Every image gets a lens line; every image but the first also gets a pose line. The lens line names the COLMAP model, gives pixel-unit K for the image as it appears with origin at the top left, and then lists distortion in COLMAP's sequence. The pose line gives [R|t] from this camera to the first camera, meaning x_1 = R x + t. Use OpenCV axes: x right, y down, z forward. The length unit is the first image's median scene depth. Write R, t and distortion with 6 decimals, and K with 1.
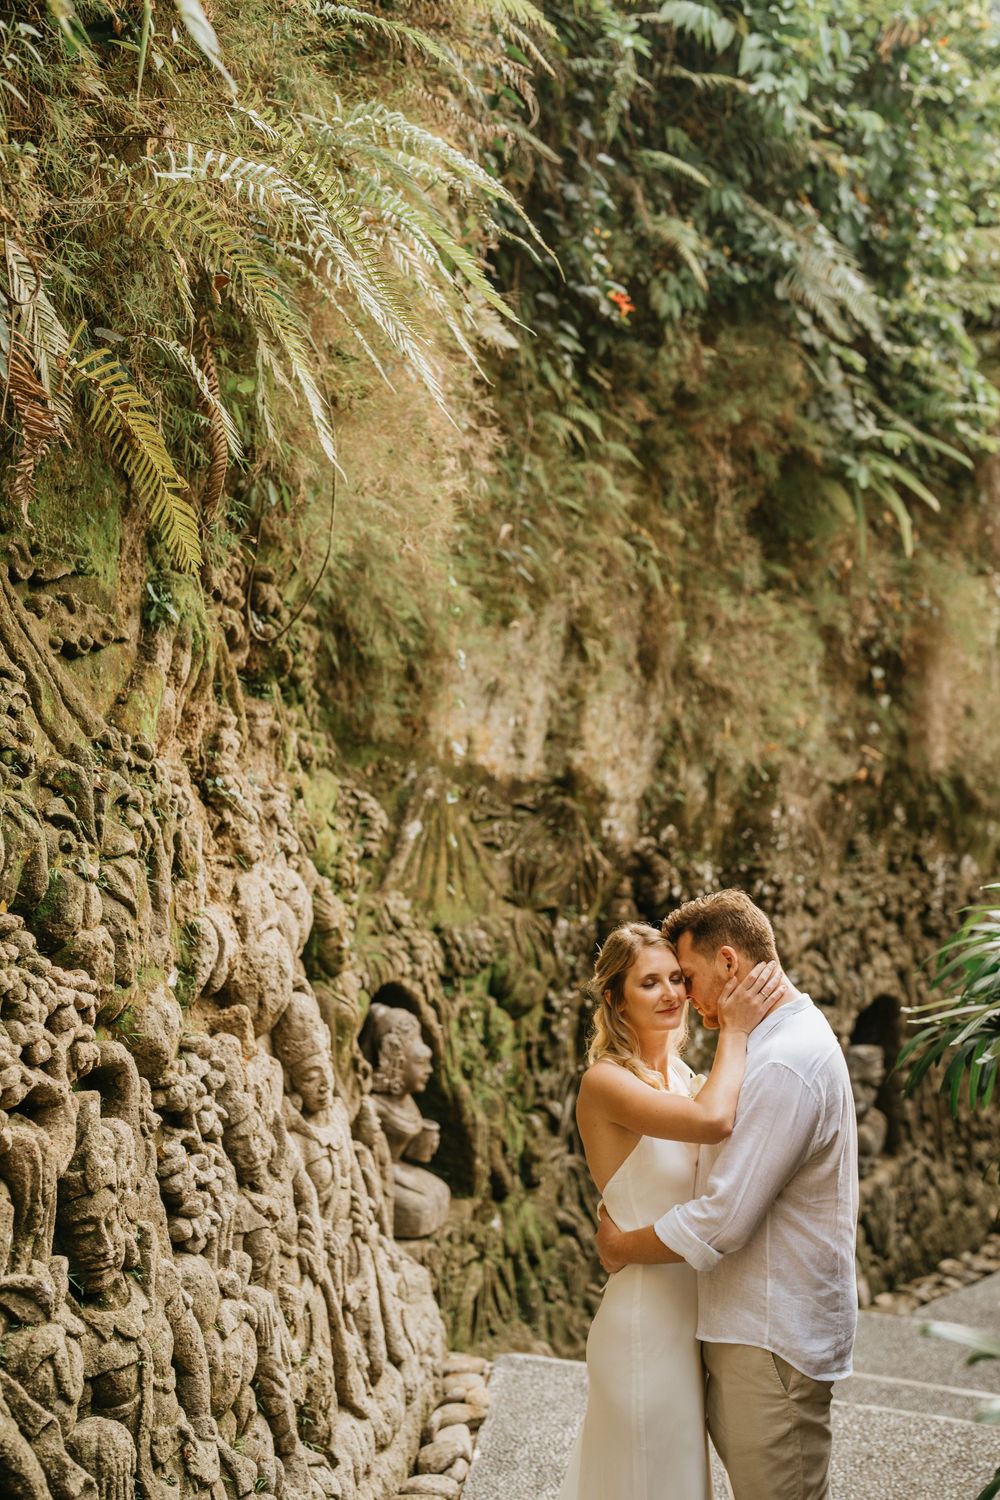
lens RADIAL K [[2053.3, 0, 500.0], [0, 2053.3, 750.0], [0, 0, 1]] dist [-0.140721, 0.889289]
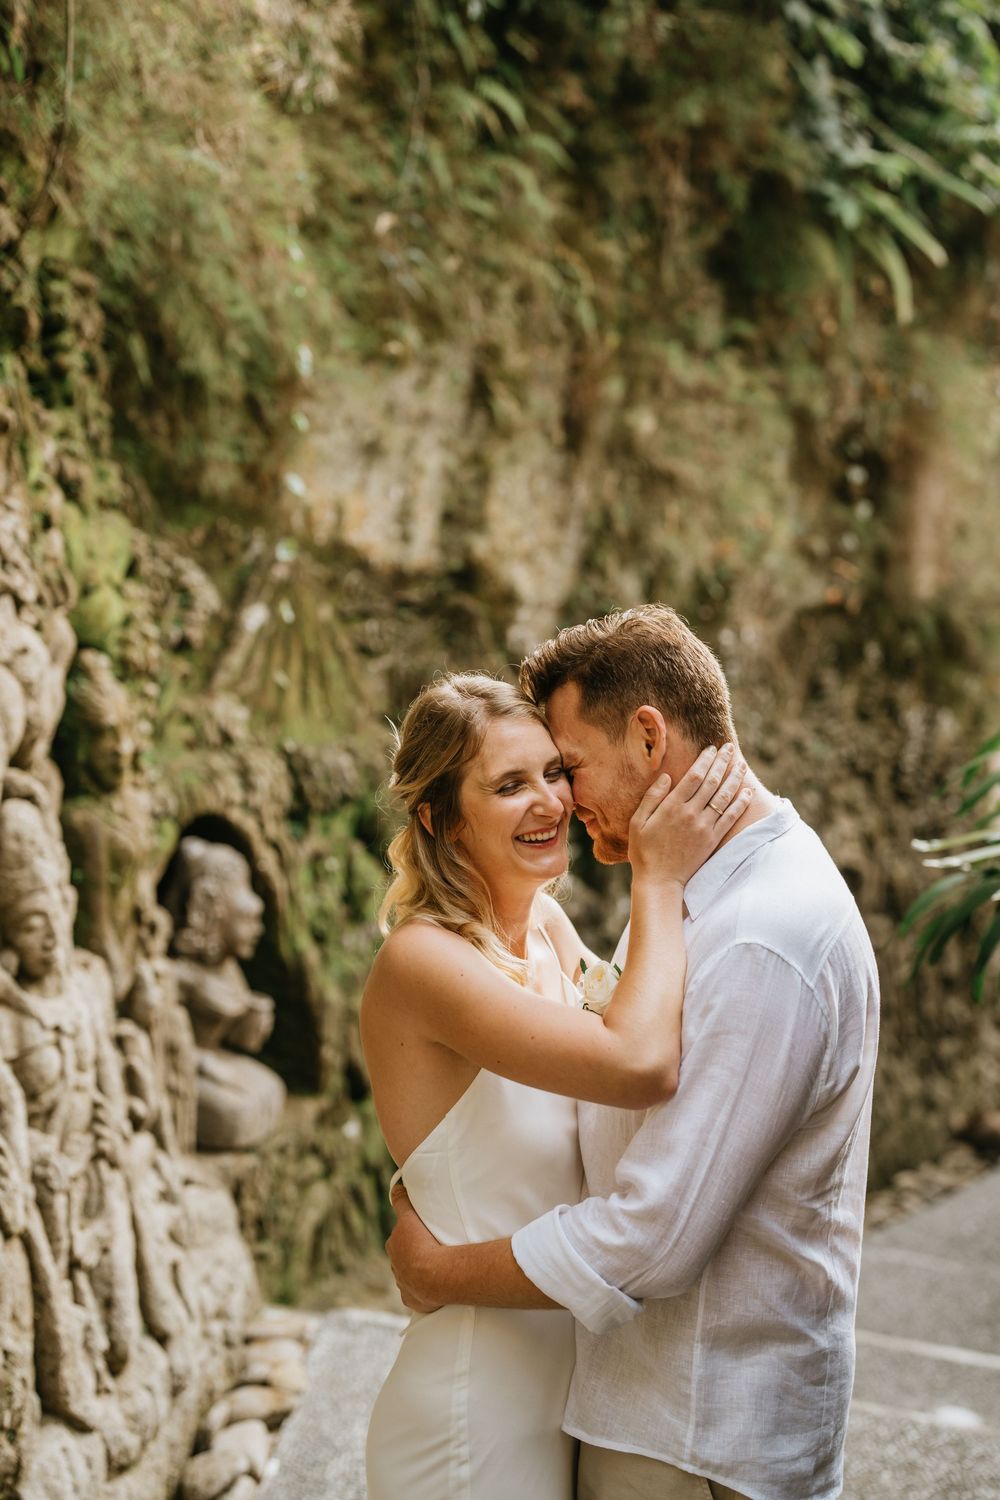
lens RADIAL K [[2053.3, 0, 500.0], [0, 2053.3, 750.0], [0, 0, 1]] dist [-0.140721, 0.889289]
pose [[0.999208, 0.030705, 0.025309, 0.029122], [-0.032101, 0.997874, 0.056719, 0.039104], [-0.023514, -0.057486, 0.998069, 0.217233]]
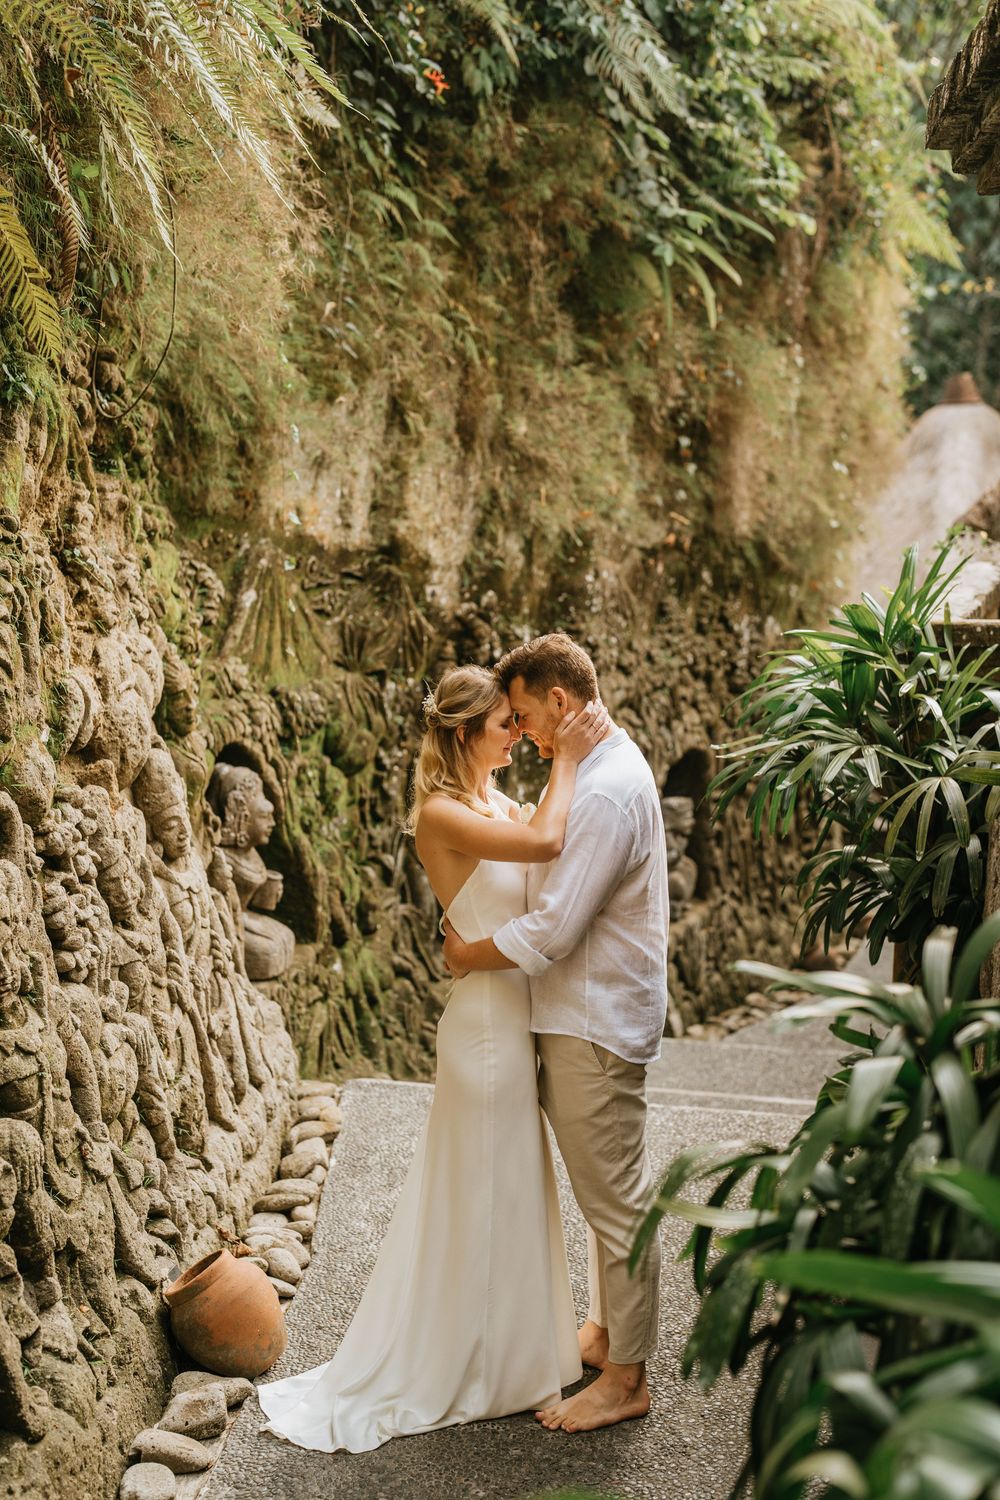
lens RADIAL K [[2053.3, 0, 500.0], [0, 2053.3, 750.0], [0, 0, 1]] dist [-0.140721, 0.889289]
pose [[0.995415, -0.028163, 0.091413, -0.011404], [0.018062, 0.993823, 0.109494, 0.003400], [-0.093932, -0.107341, 0.989775, -0.052522]]
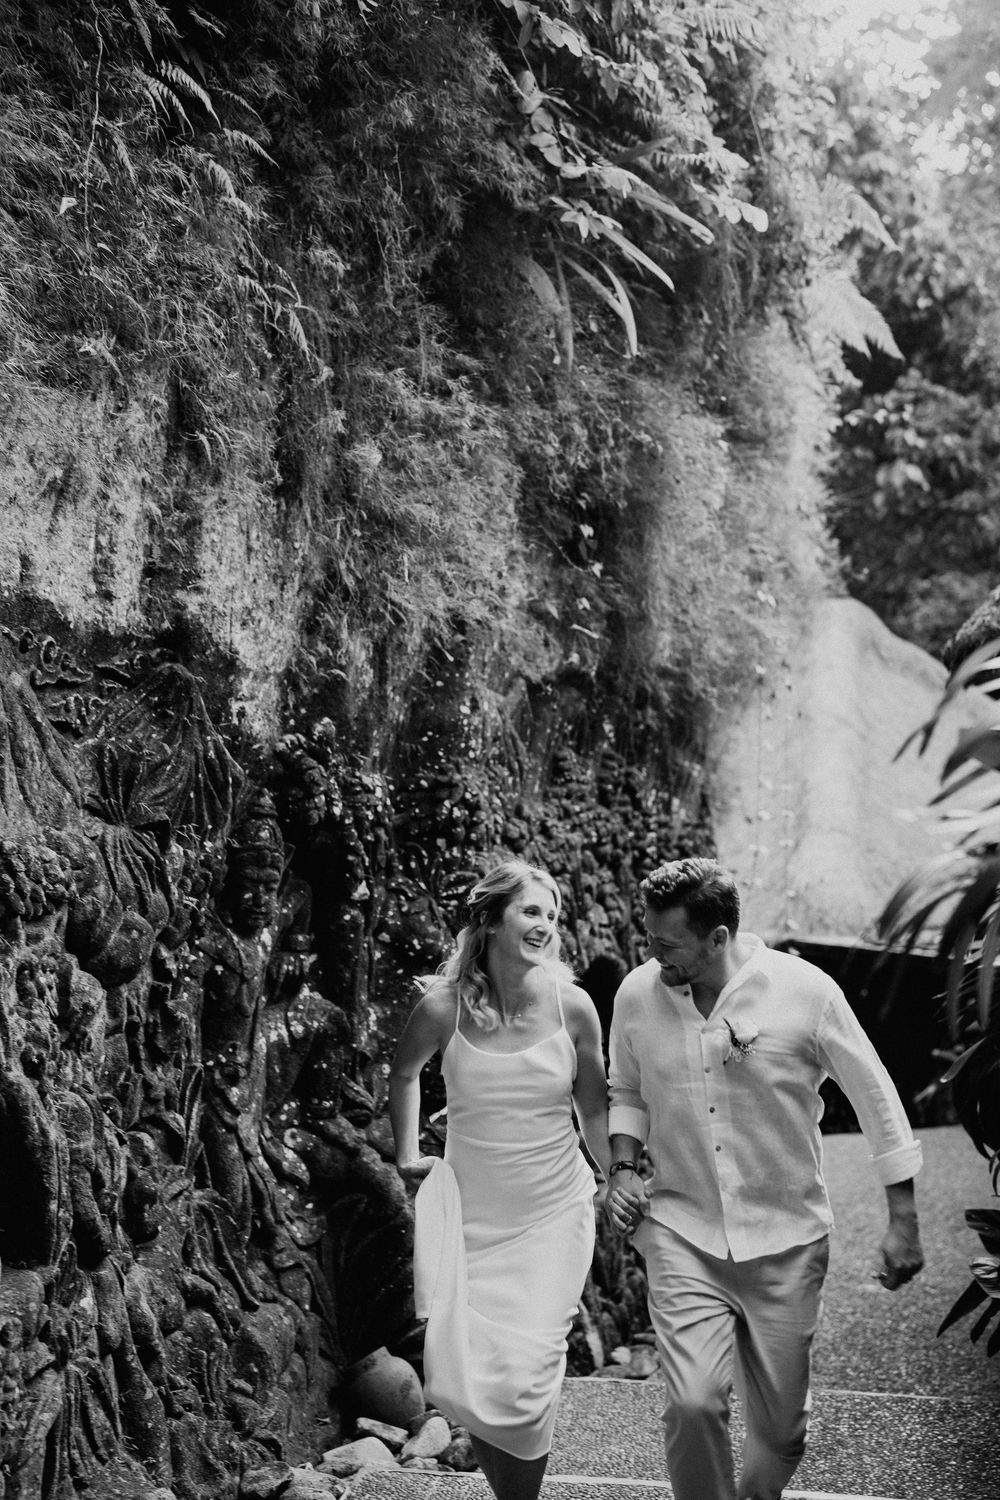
lens RADIAL K [[2053.3, 0, 500.0], [0, 2053.3, 750.0], [0, 0, 1]] dist [-0.140721, 0.889289]
pose [[0.982002, -0.029404, 0.186570, 0.010428], [0.033124, 0.999309, -0.016852, 0.070527], [-0.185945, 0.022729, 0.982297, 0.327495]]
